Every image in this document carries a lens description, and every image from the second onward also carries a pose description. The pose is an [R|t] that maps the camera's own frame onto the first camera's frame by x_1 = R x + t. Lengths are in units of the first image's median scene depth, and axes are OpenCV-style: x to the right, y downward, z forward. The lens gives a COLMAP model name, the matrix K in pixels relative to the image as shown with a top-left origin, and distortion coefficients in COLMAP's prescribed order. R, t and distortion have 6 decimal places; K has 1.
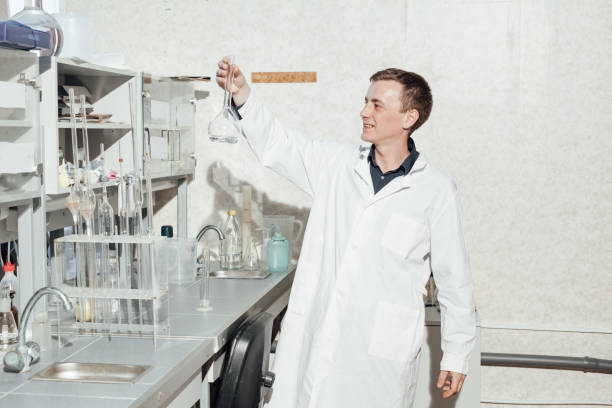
lens RADIAL K [[879.1, 0, 306.0], [0, 879.1, 204.0], [0, 0, 1]] dist [0.000304, -0.086926]
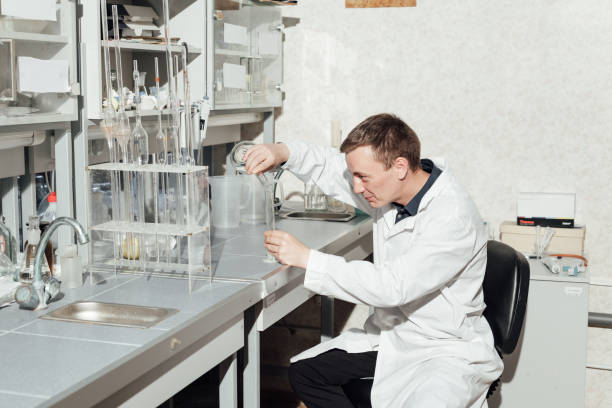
lens RADIAL K [[879.1, 0, 306.0], [0, 879.1, 204.0], [0, 0, 1]] dist [0.000304, -0.086926]
pose [[0.986529, 0.027686, -0.161230, 0.073882], [-0.018500, 0.998134, 0.058197, 0.018816], [0.162540, -0.054430, 0.985200, 0.120663]]
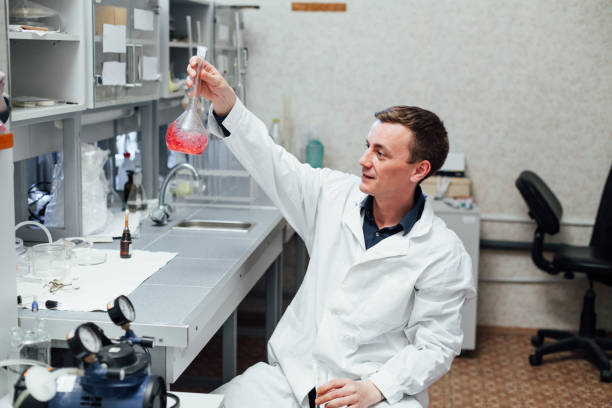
lens RADIAL K [[879.1, 0, 306.0], [0, 879.1, 204.0], [0, 0, 1]] dist [0.000304, -0.086926]
pose [[0.999366, 0.014491, 0.032532, -0.111948], [-0.017178, 0.996325, 0.083914, 0.030672], [-0.031196, -0.084419, 0.995942, -0.293321]]
